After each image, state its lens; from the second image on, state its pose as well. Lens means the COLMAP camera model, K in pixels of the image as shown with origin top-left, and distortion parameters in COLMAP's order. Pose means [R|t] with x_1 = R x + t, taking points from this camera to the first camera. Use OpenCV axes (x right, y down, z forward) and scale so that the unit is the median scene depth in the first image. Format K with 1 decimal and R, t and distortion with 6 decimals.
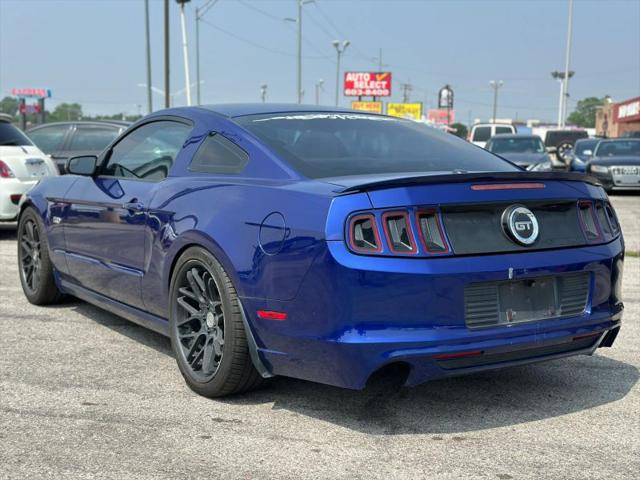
lens RADIAL K [[898.1, 0, 321.5], [0, 898.1, 240.1], [0, 0, 1]] dist [0.129815, 0.000000]
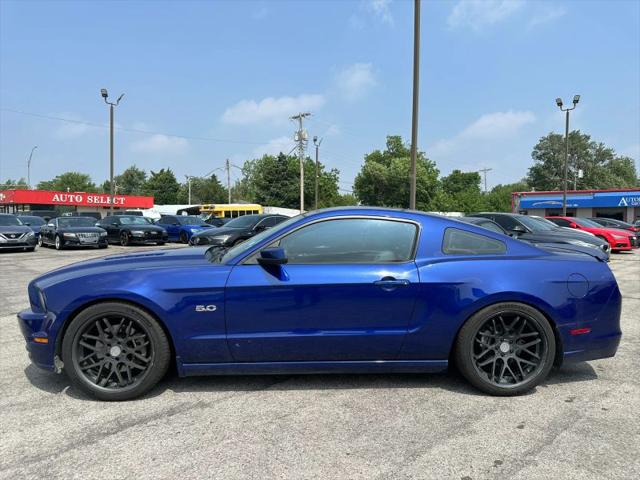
lens RADIAL K [[457.6, 0, 317.0], [0, 457.6, 239.3], [0, 0, 1]] dist [0.019998, -0.028644]
pose [[0.509281, -0.046287, 0.859355, -1.012581], [0.093119, 0.995654, -0.001557, -0.133508], [-0.855548, 0.080815, 0.511378, 0.894582]]
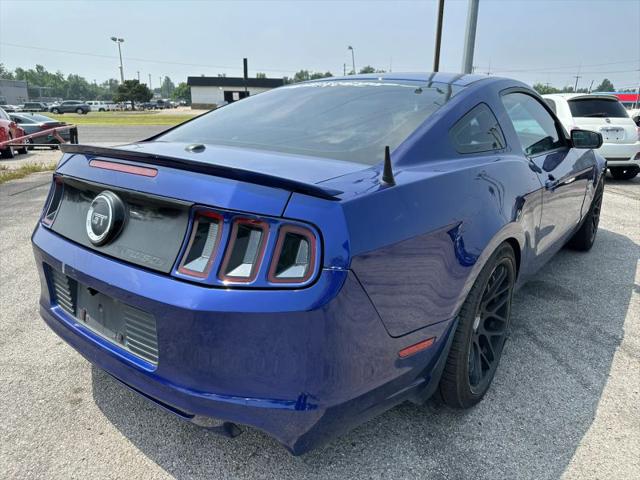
lens RADIAL K [[457.6, 0, 318.1], [0, 457.6, 238.7], [0, 0, 1]] dist [0.019998, -0.028644]
pose [[0.324605, 0.260542, -0.909258, 0.608693], [-0.114506, 0.965067, 0.235655, -0.108533], [0.938893, 0.027621, 0.343099, 0.967091]]
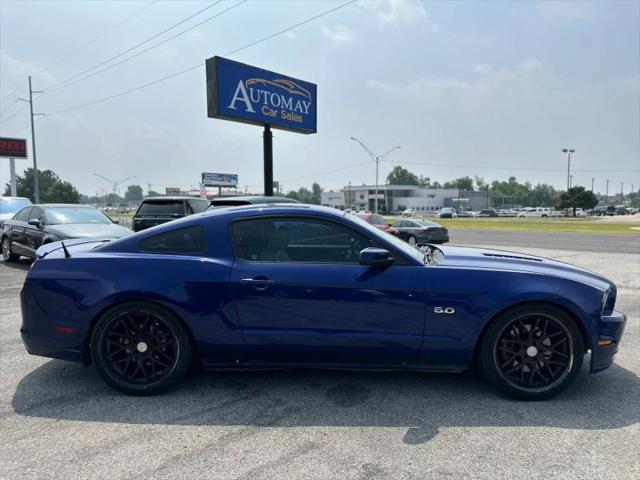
lens RADIAL K [[457.6, 0, 323.4], [0, 457.6, 238.2], [0, 0, 1]] dist [0.019998, -0.028644]
pose [[-0.562712, 0.045550, -0.825397, 0.742275], [-0.100606, 0.987285, 0.123072, -0.261704], [0.820508, 0.152294, -0.550974, 1.990675]]
